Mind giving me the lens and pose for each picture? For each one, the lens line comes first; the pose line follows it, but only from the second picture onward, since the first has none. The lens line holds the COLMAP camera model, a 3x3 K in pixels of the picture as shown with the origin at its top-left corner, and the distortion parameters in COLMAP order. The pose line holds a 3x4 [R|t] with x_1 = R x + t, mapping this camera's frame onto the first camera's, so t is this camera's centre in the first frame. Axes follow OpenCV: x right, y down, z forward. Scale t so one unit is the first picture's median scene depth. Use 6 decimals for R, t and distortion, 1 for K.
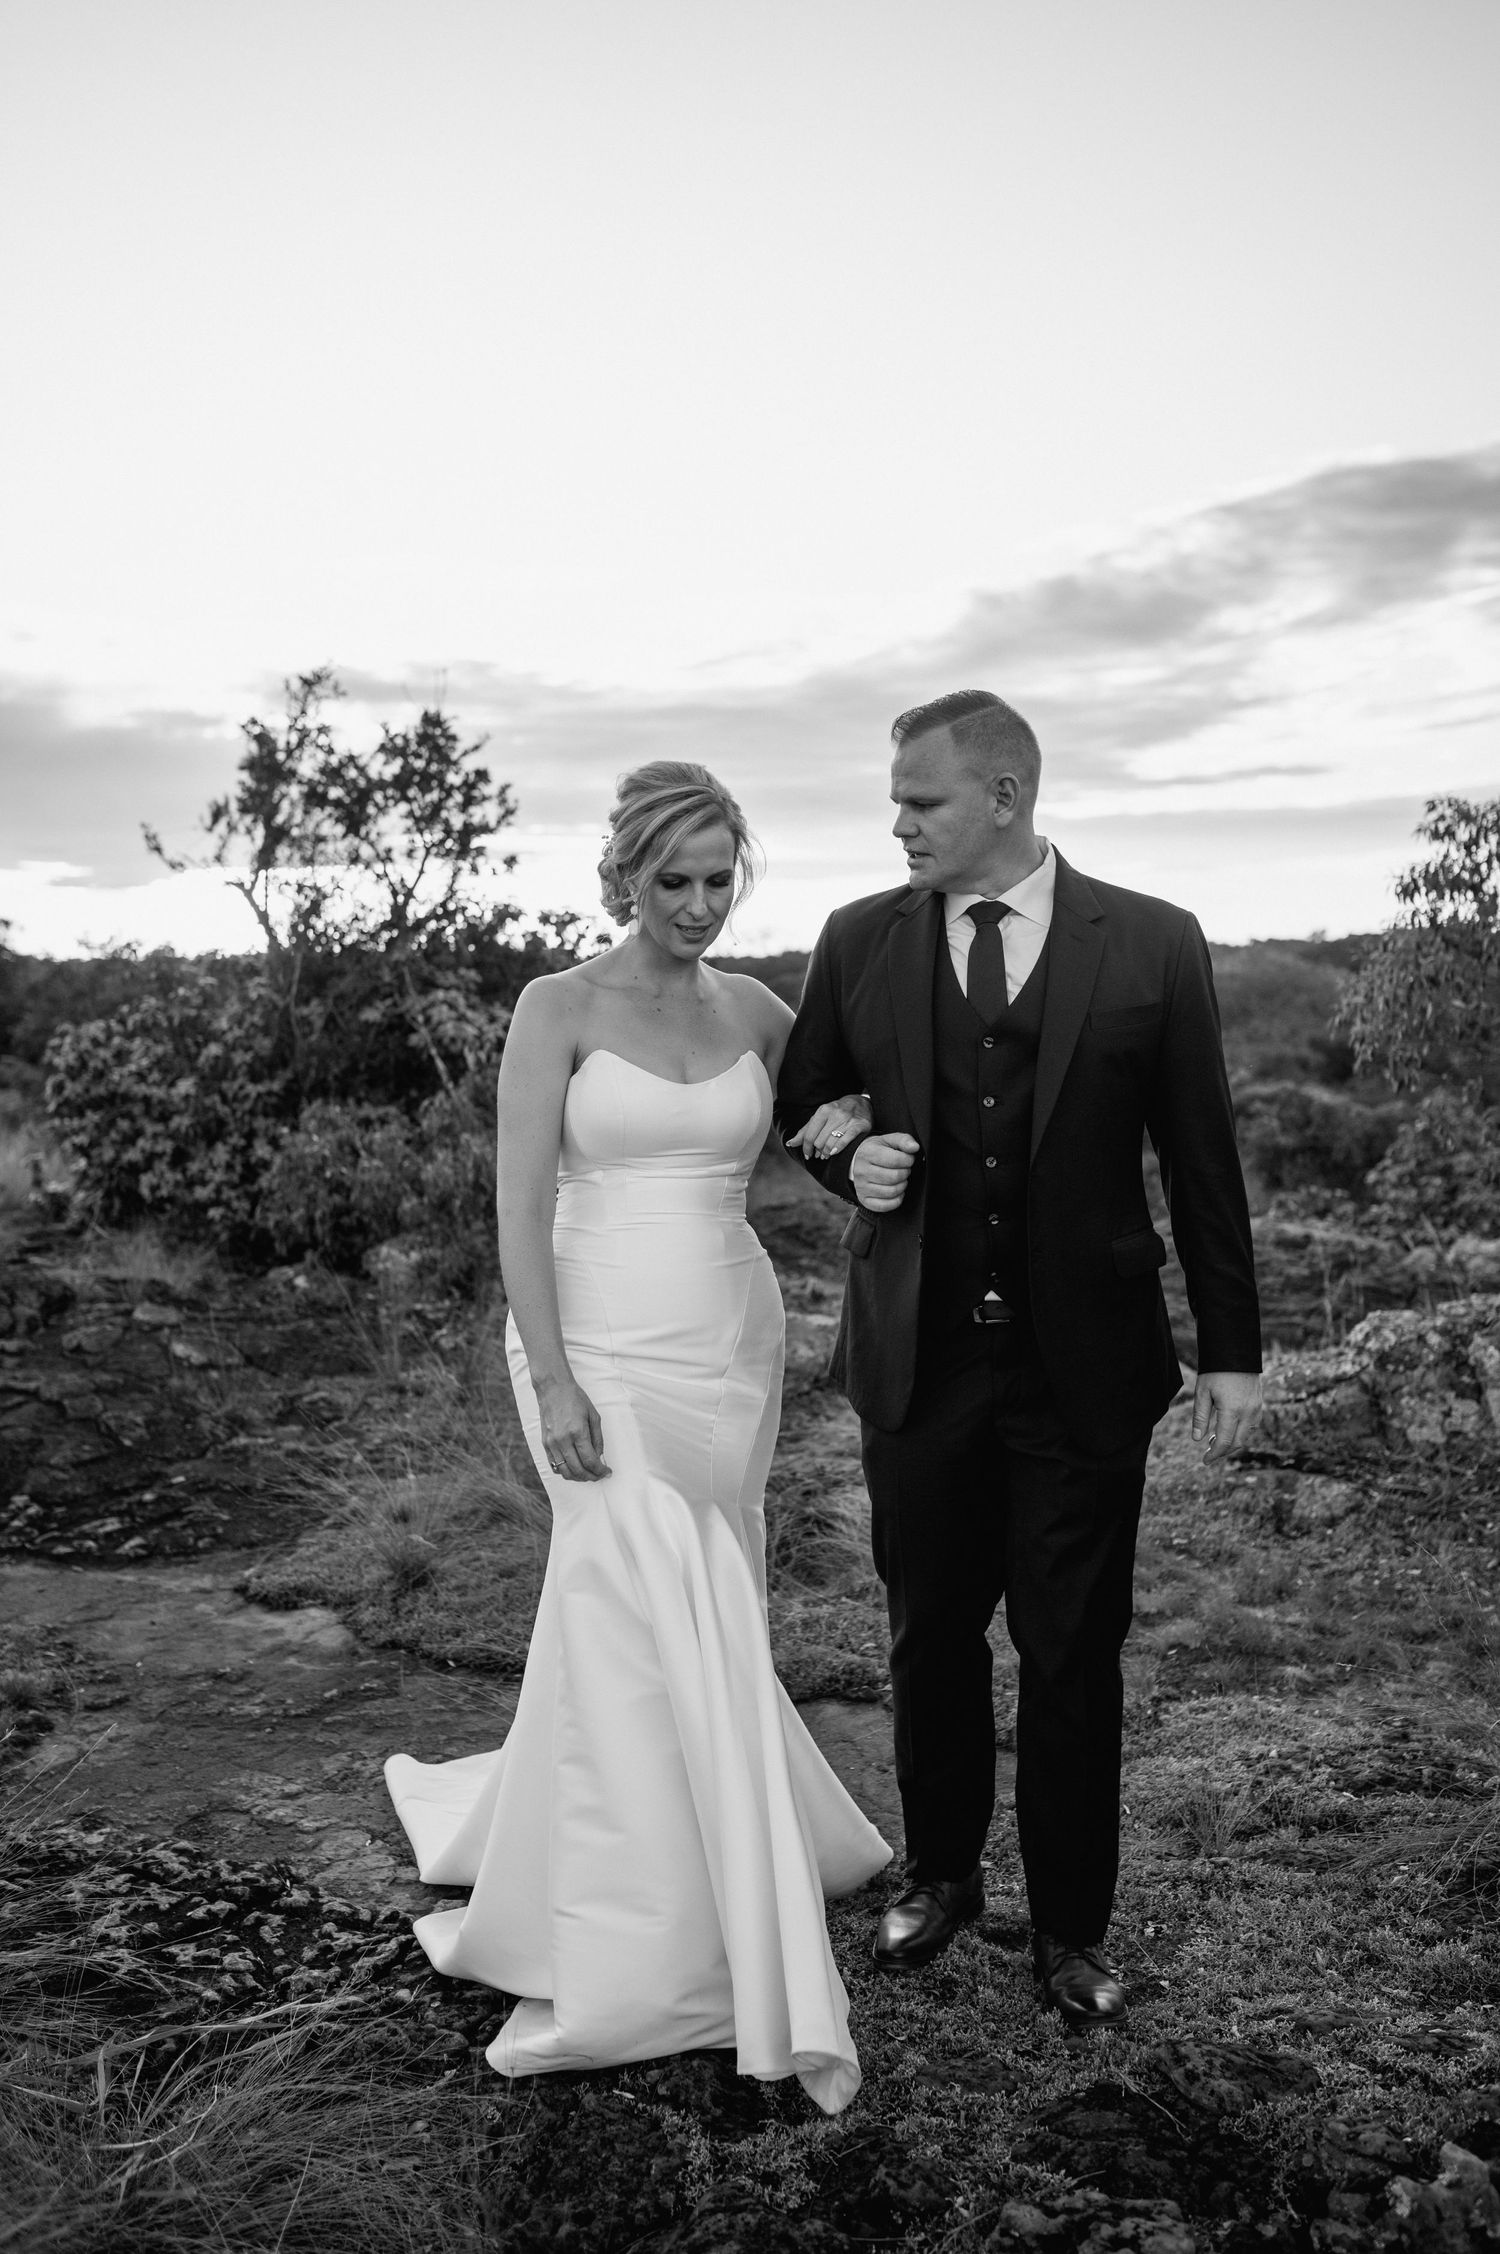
lens RADIAL K [[2137.2, 0, 745.4], [0, 2137.2, 1147.1], [0, 0, 1]] dist [0.012889, 0.005766]
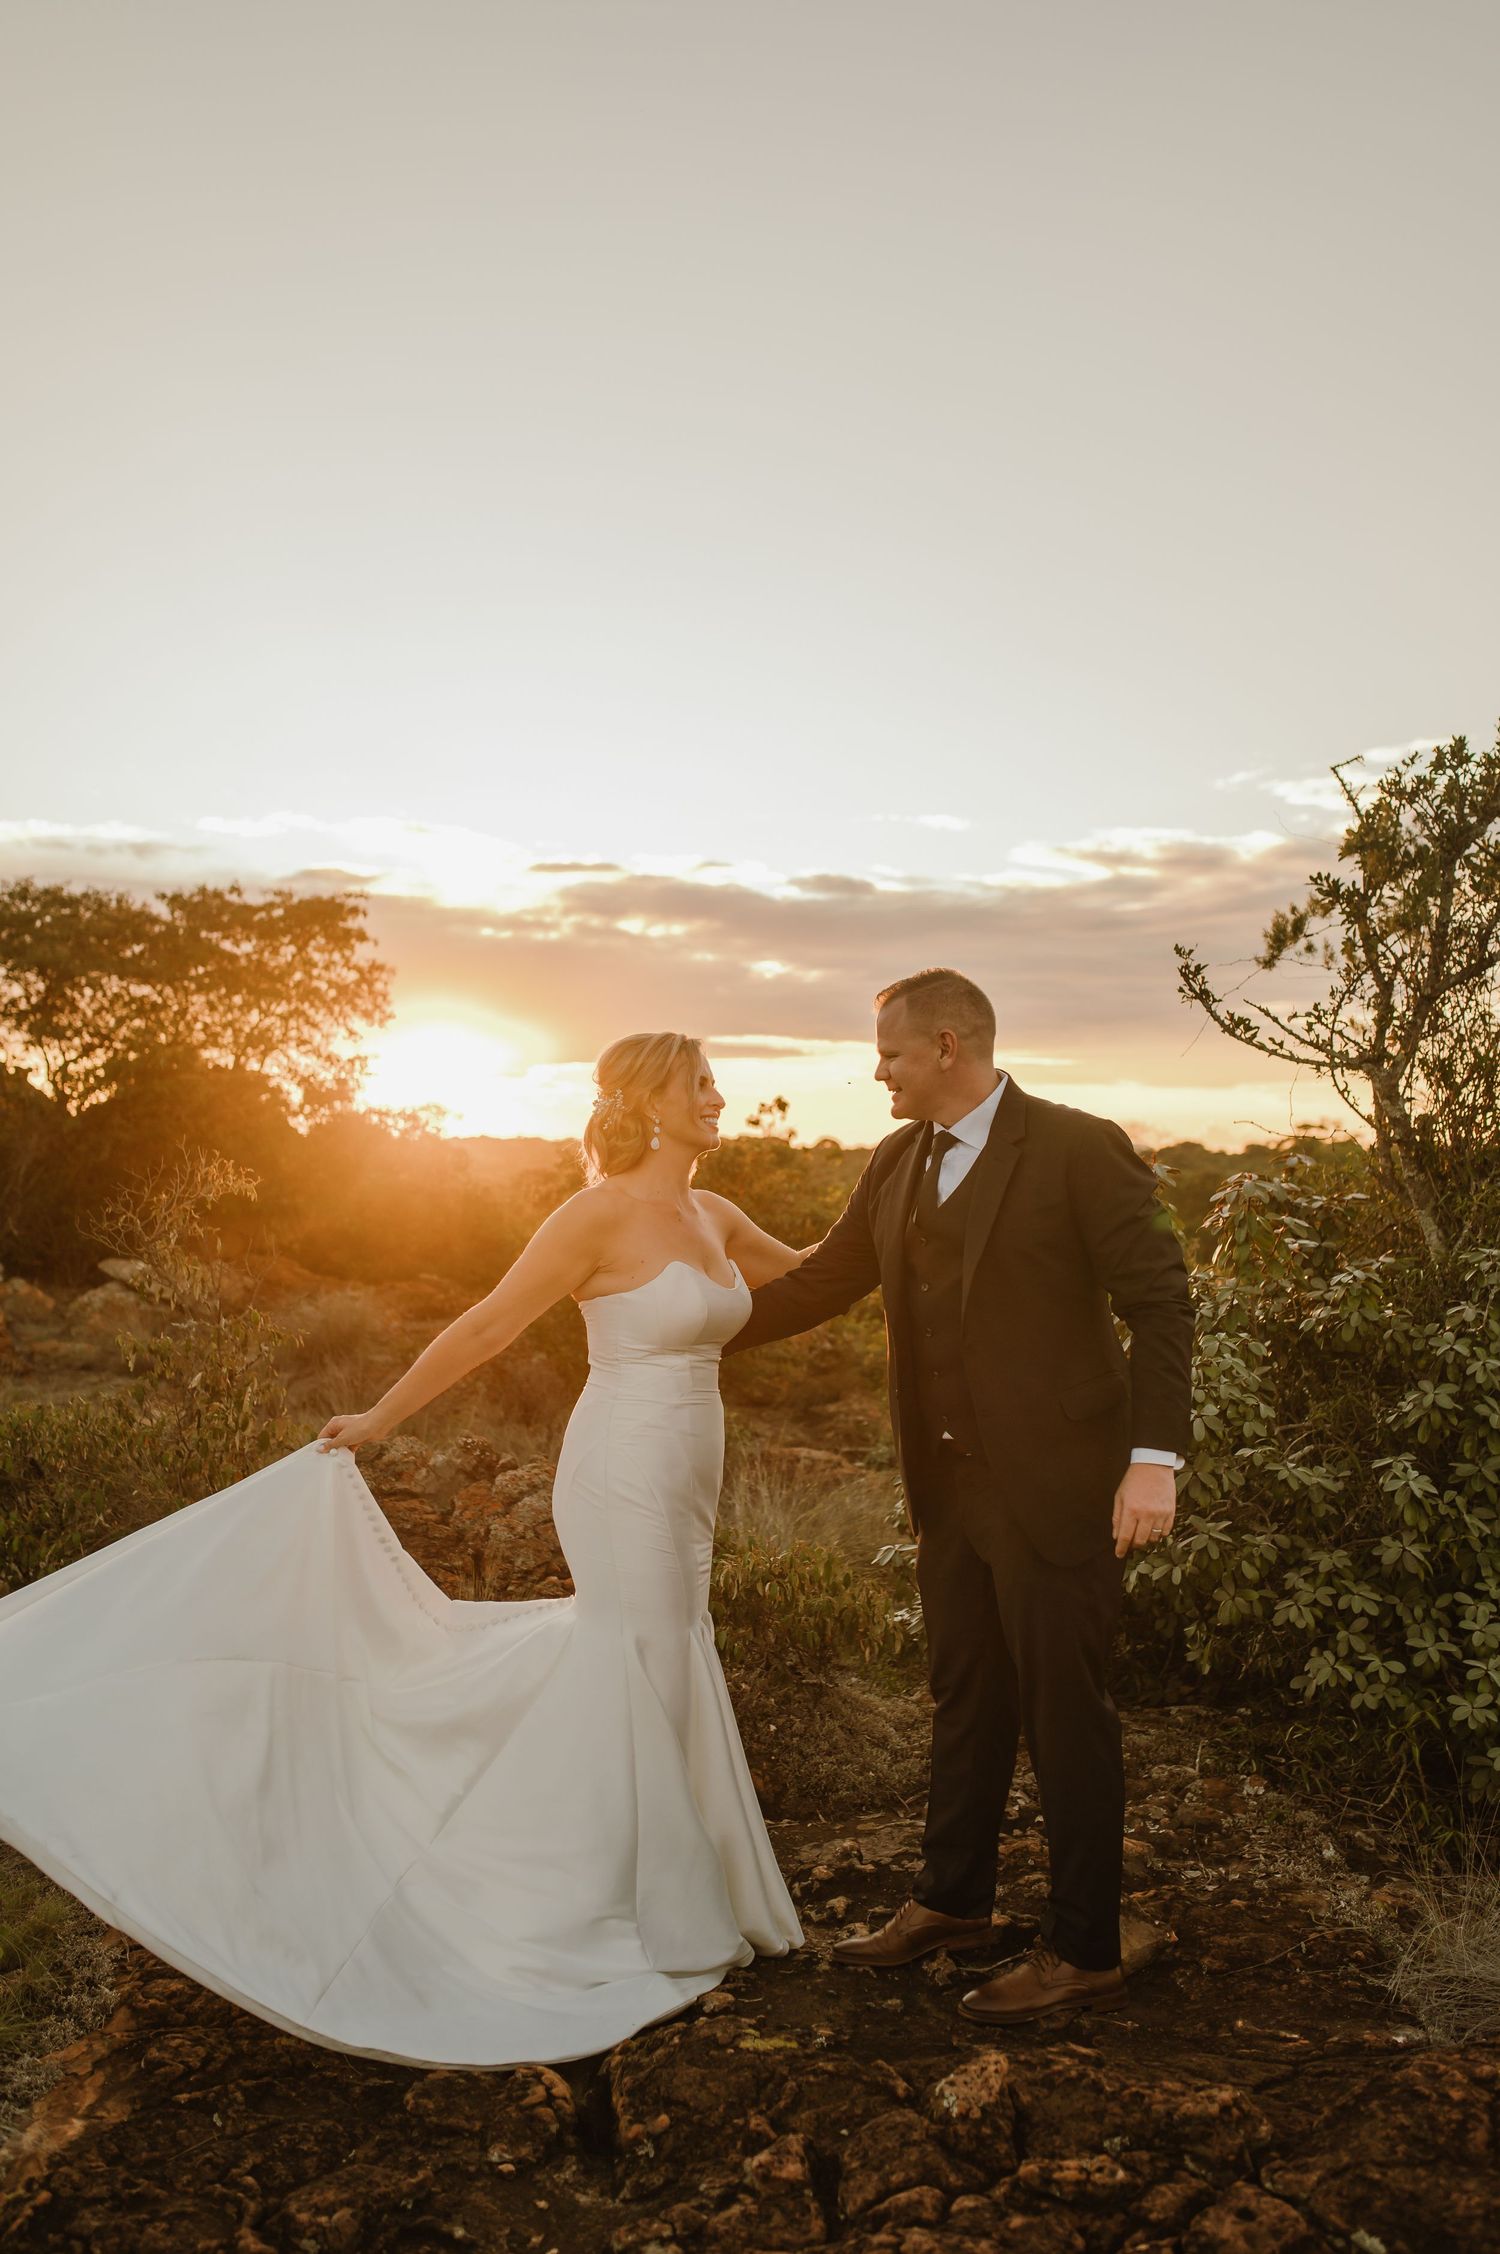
lens RADIAL K [[2132.5, 0, 765.6], [0, 2132.5, 1134.2], [0, 0, 1]] dist [-0.005569, 0.103524]
pose [[0.996069, 0.019546, -0.086401, -0.377064], [-0.027670, 0.995201, -0.093855, -0.057322], [0.084152, 0.095876, 0.991830, 0.519330]]
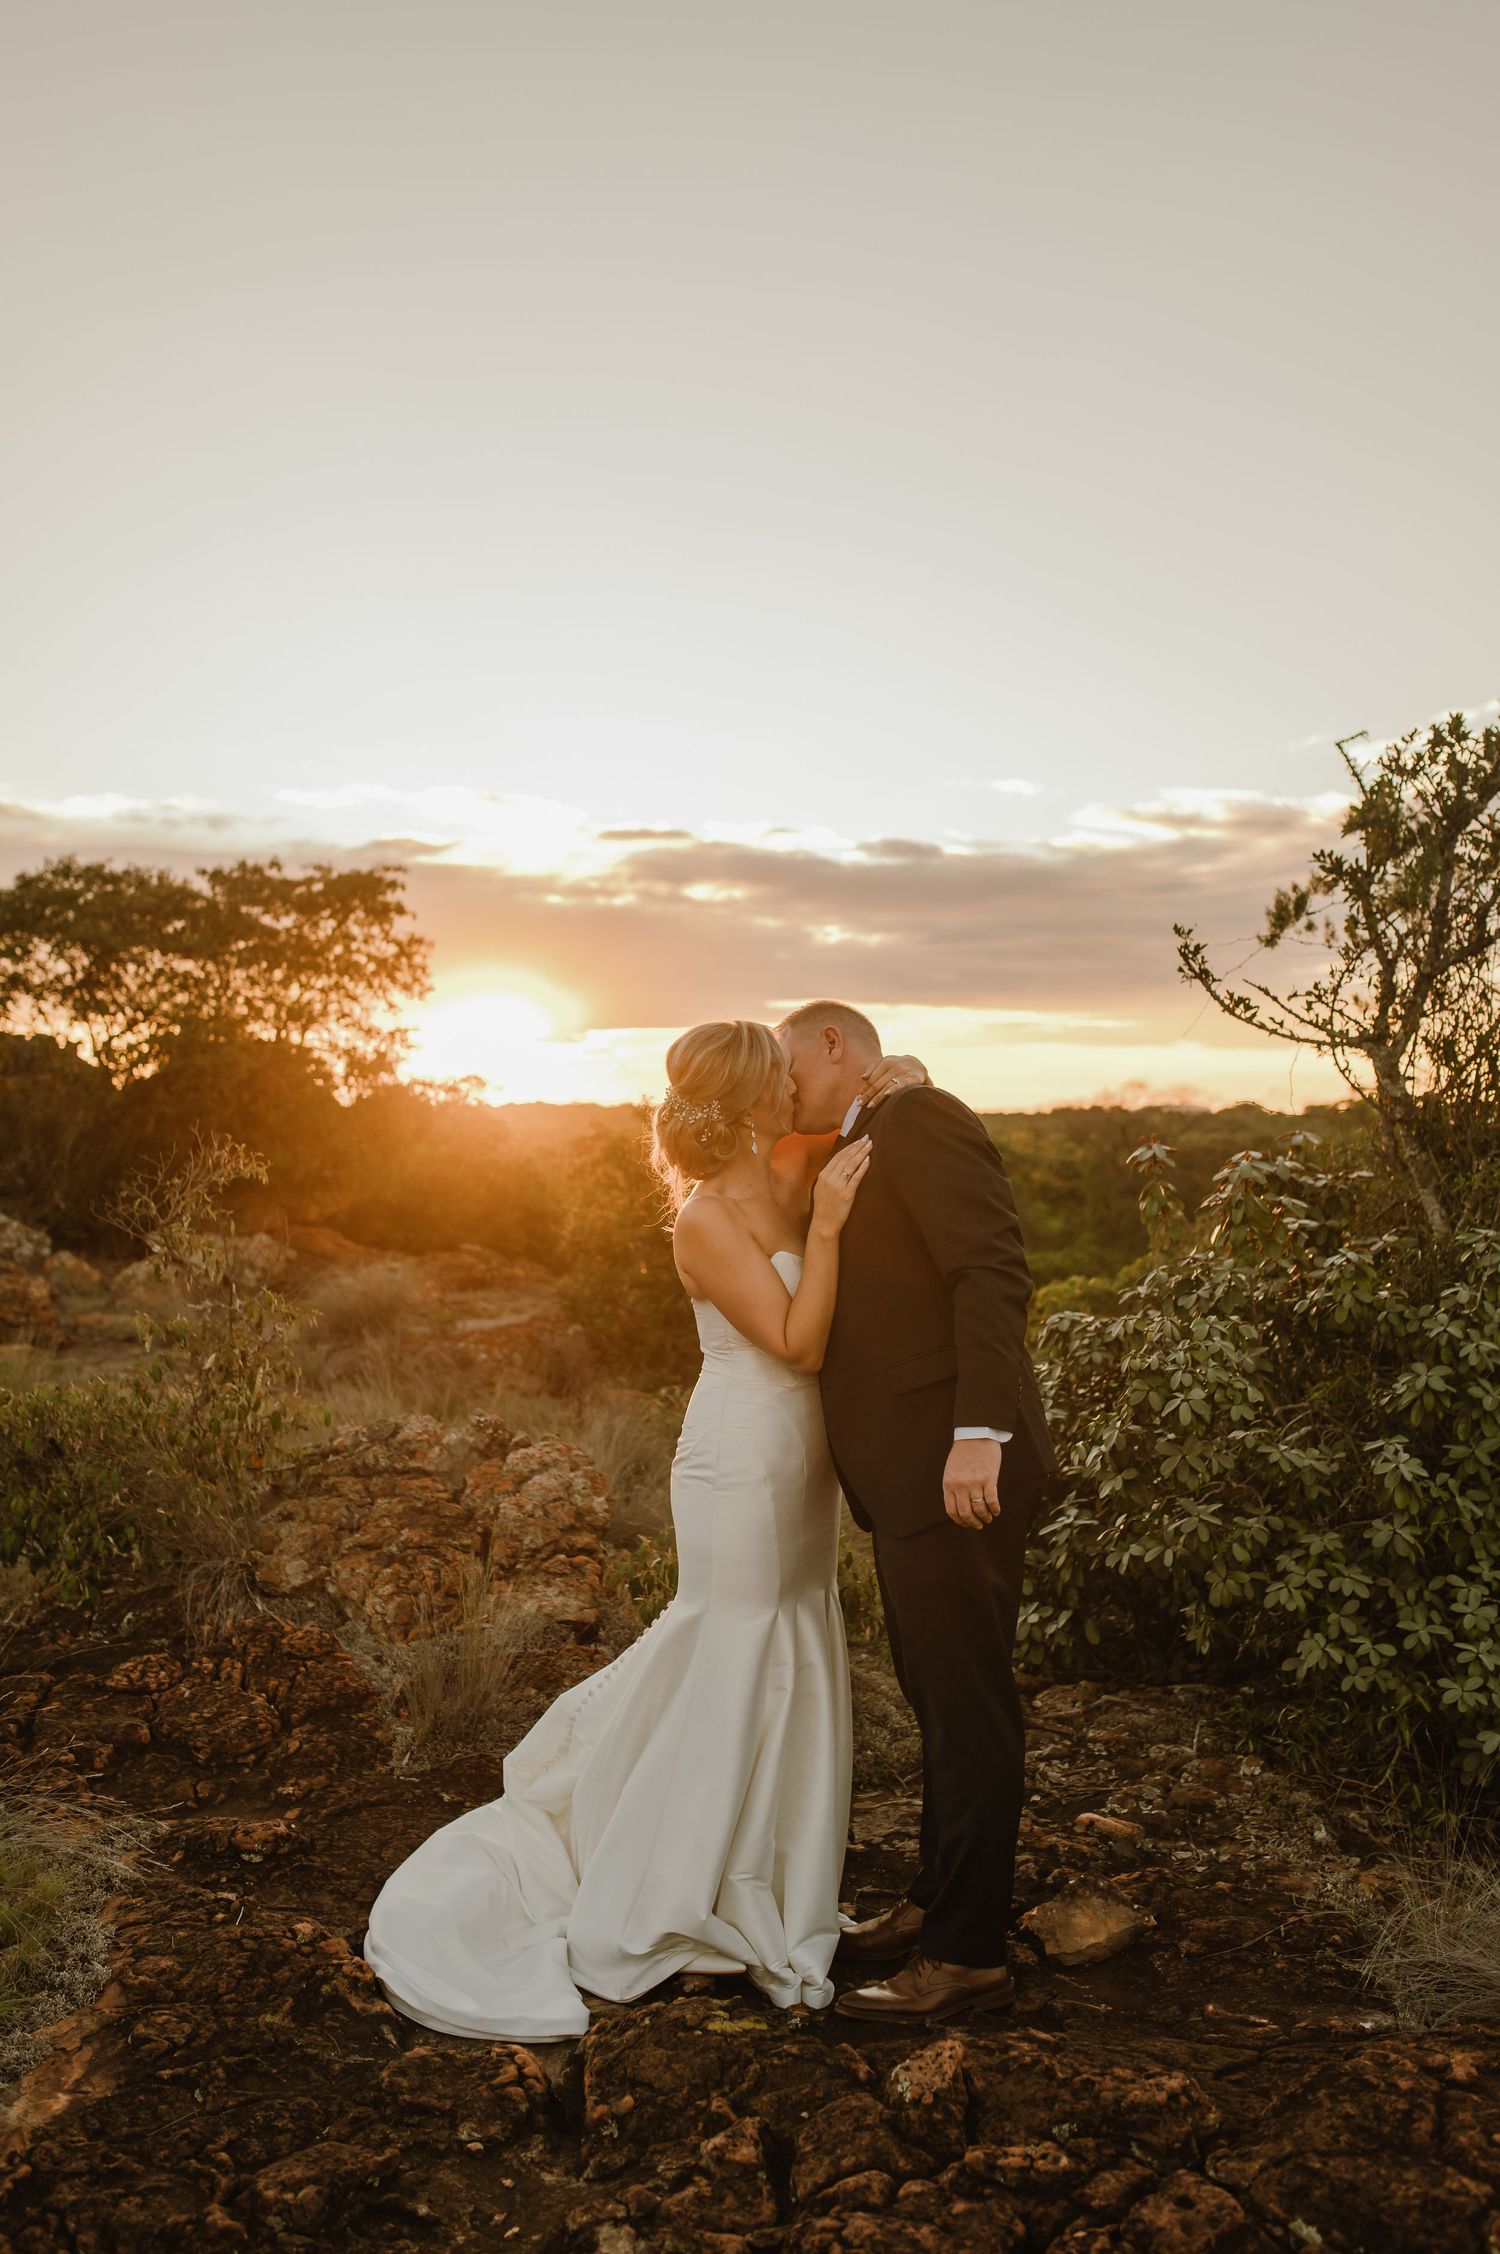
lens RADIAL K [[2133.6, 0, 752.1], [0, 2133.6, 1121.1], [0, 0, 1]] dist [-0.005119, 0.100300]
pose [[0.992868, 0.014504, -0.118336, -0.361258], [-0.024362, 0.996311, -0.082290, -0.062617], [0.116706, 0.084586, 0.989558, 0.516779]]
